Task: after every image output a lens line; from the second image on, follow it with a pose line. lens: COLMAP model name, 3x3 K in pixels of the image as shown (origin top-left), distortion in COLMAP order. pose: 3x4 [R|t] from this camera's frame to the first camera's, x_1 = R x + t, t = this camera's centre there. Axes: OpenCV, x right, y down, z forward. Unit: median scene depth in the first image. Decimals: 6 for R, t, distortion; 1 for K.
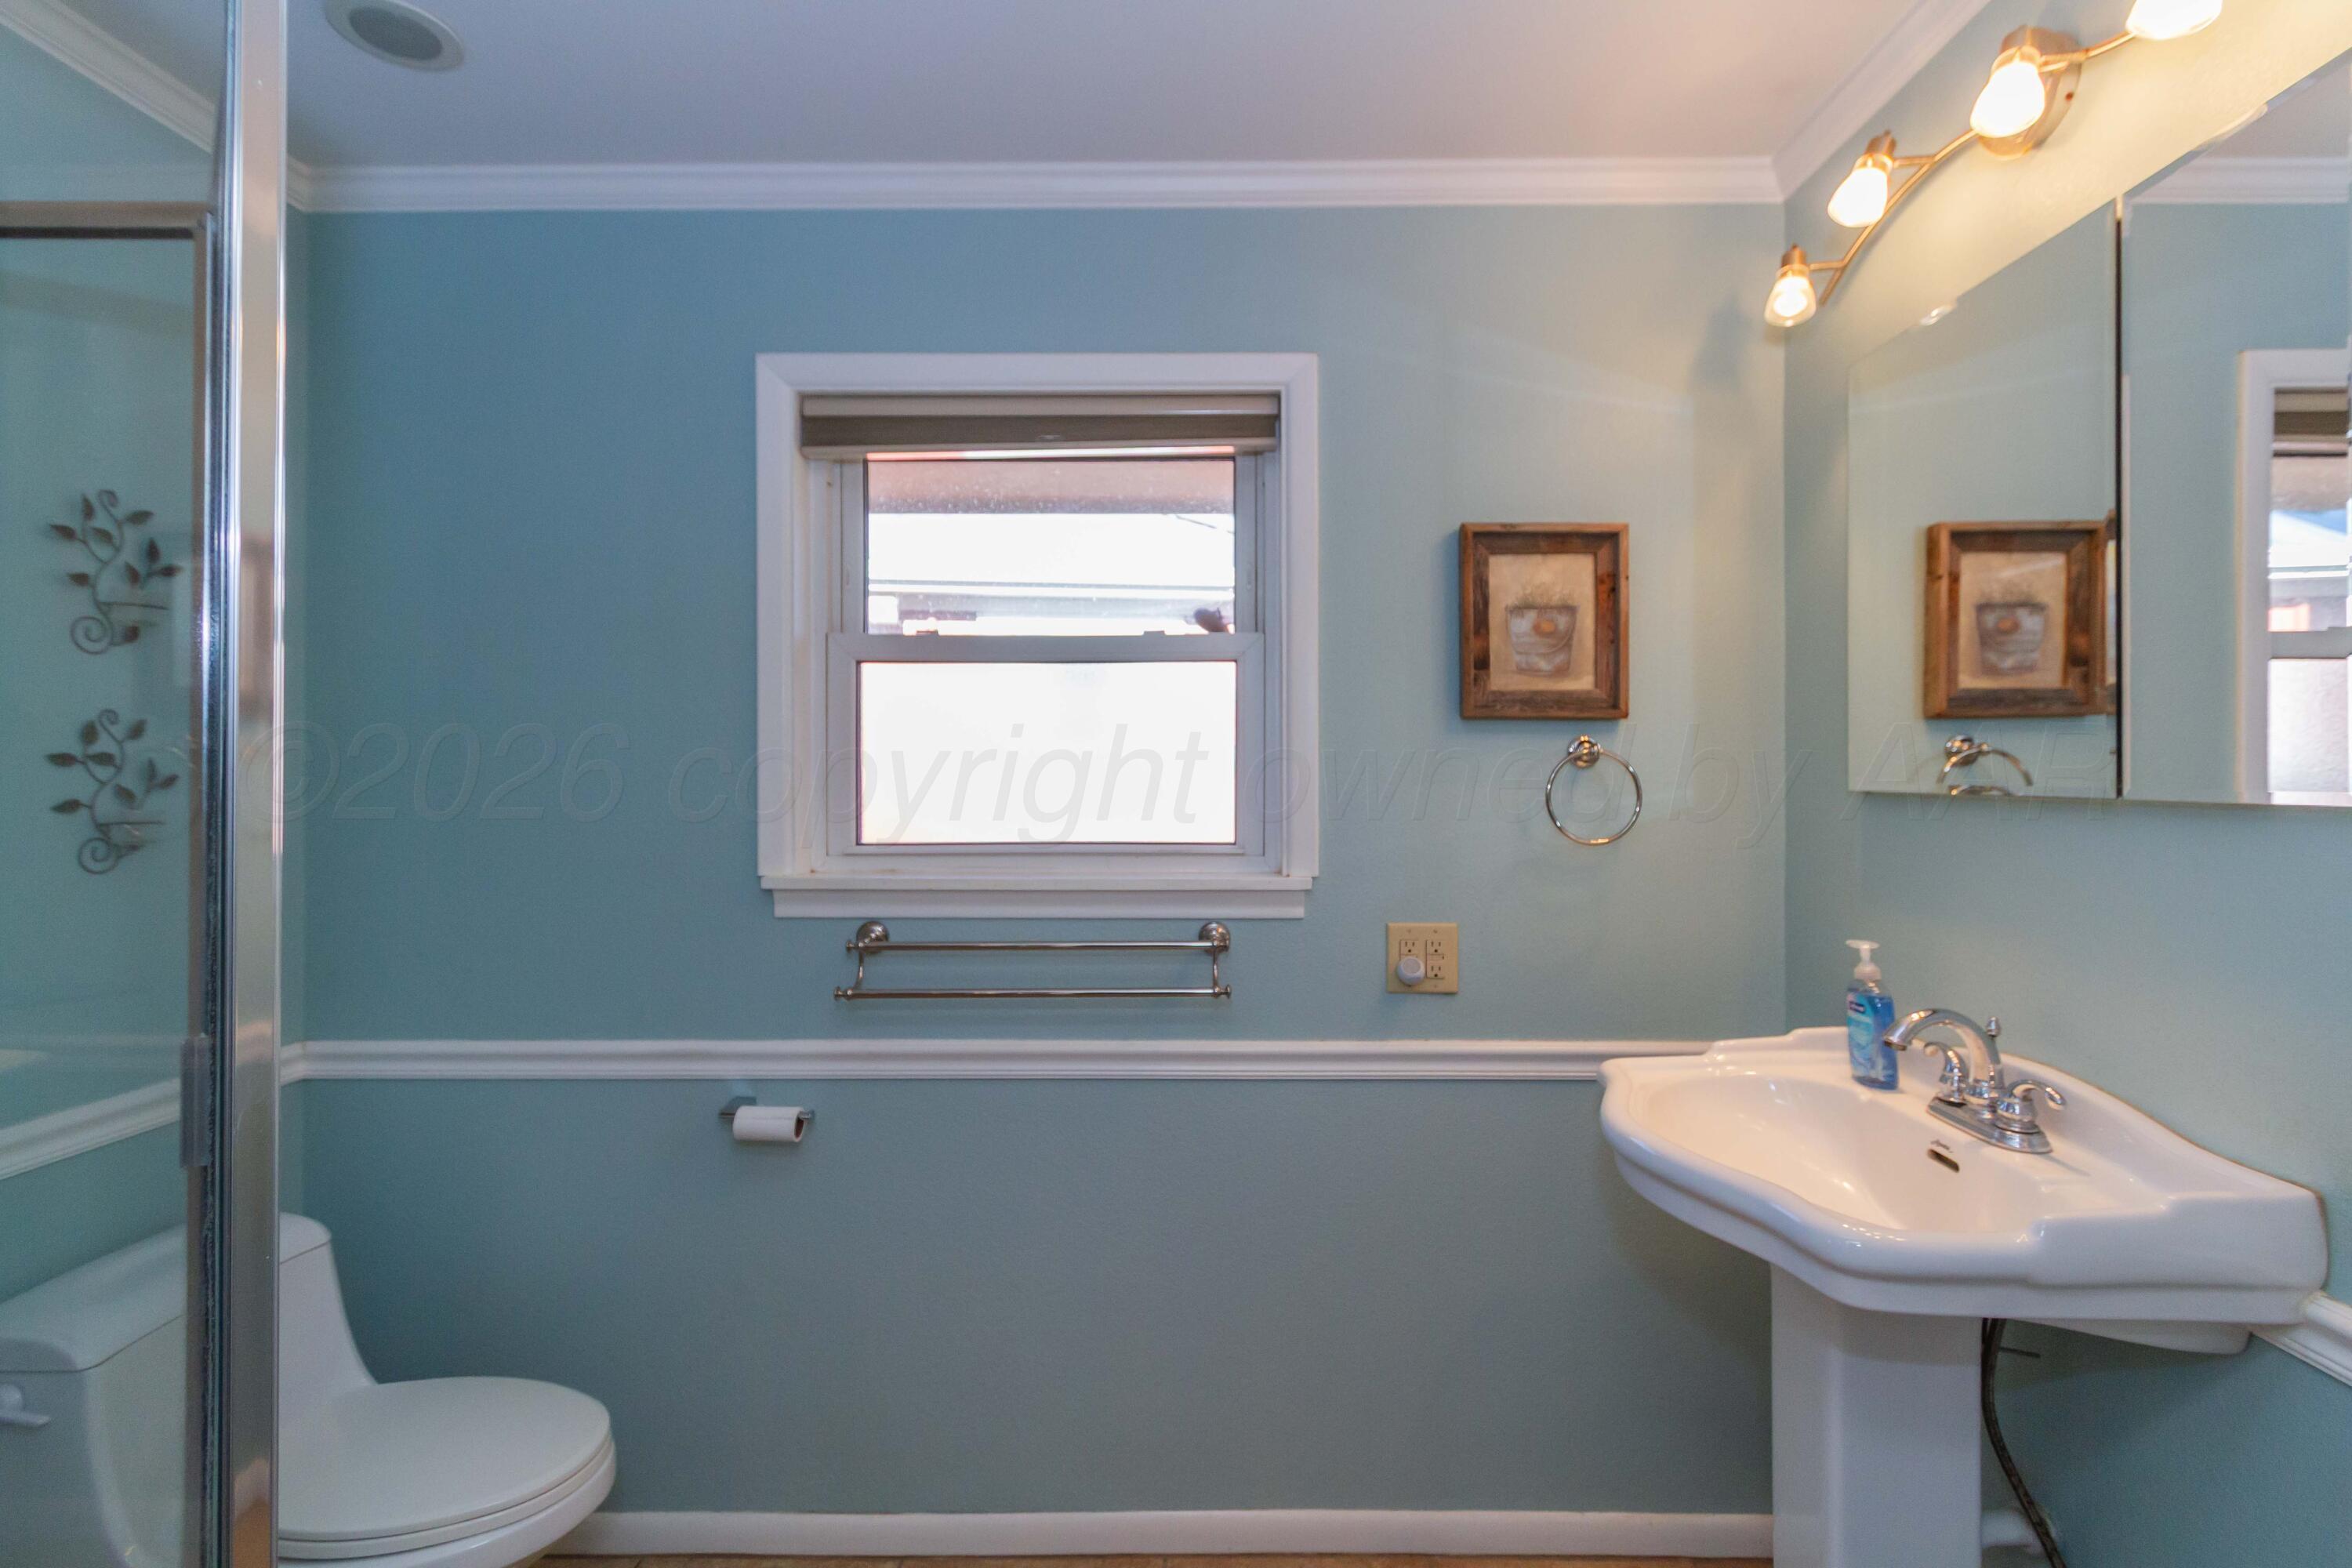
lens RADIAL K [[1037.6, 0, 1176.0], [0, 1037.6, 784.0], [0, 0, 1]] dist [0.000952, -0.001218]
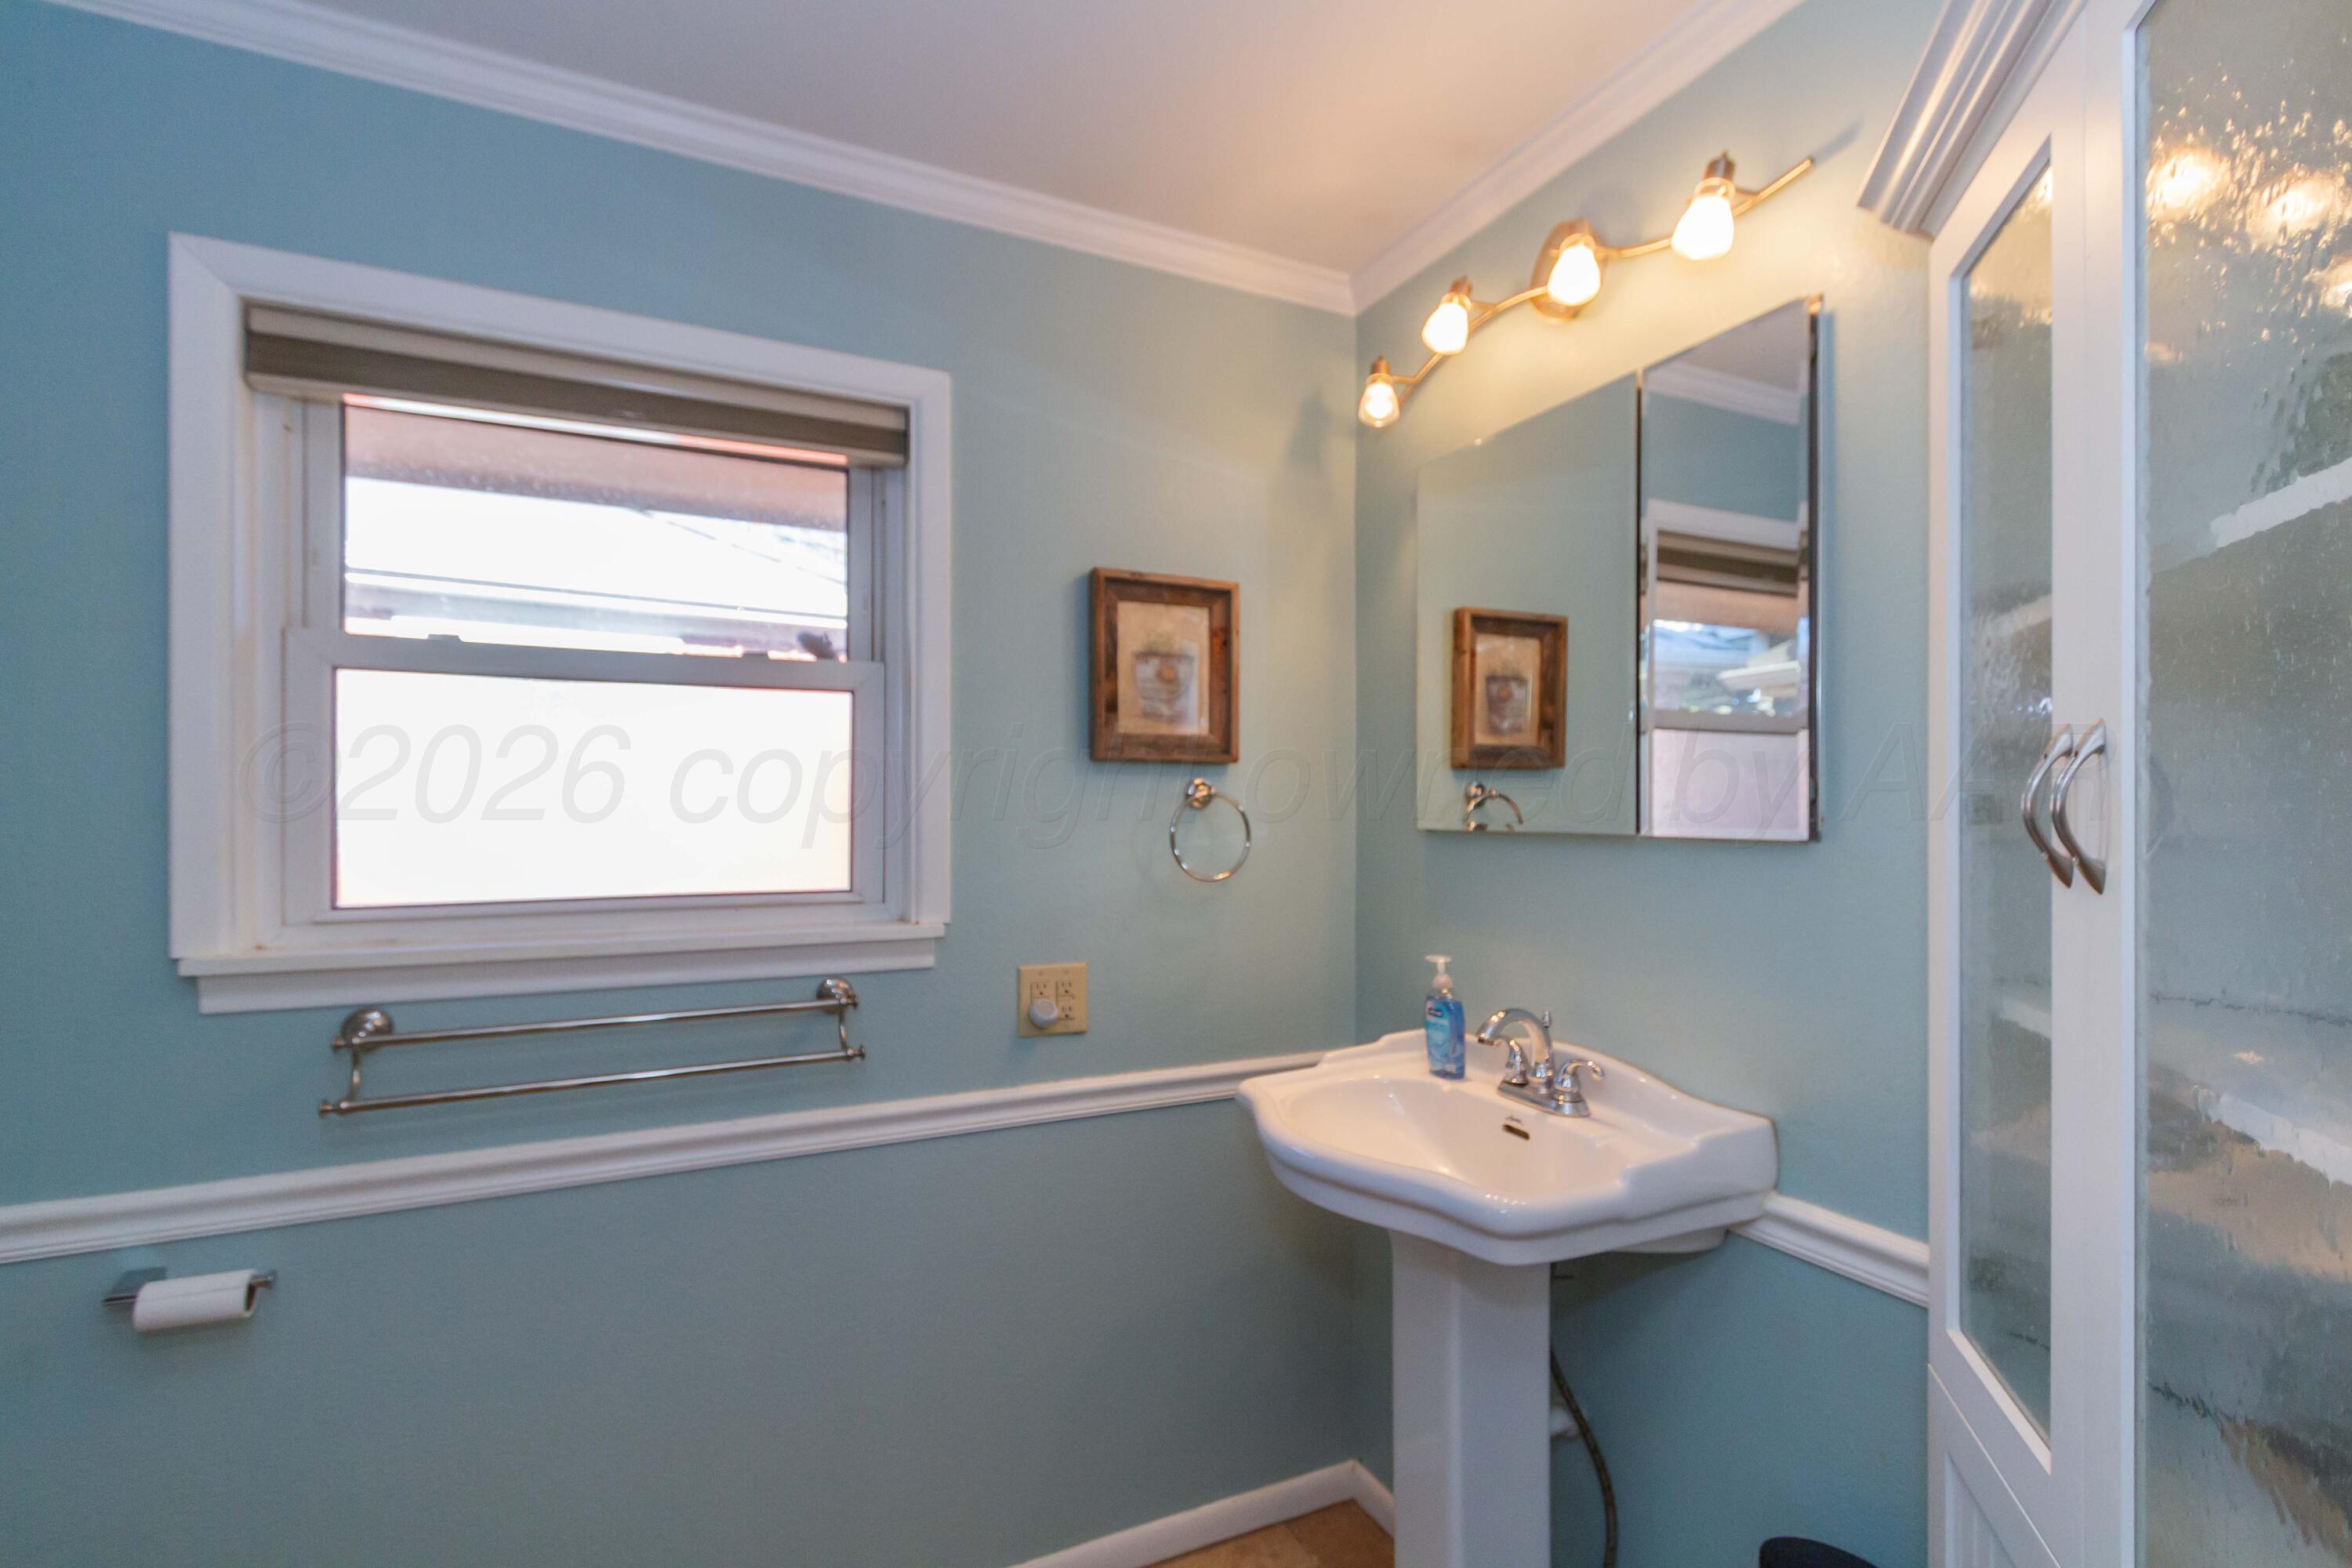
lens RADIAL K [[1050.8, 0, 1180.9], [0, 1050.8, 821.9], [0, 0, 1]] dist [0.001445, -0.000613]
pose [[0.897345, -0.004932, 0.441303, -0.101562], [0.004950, 0.999987, 0.001111, -0.003469], [-0.441303, 0.001187, 0.897358, 0.041376]]
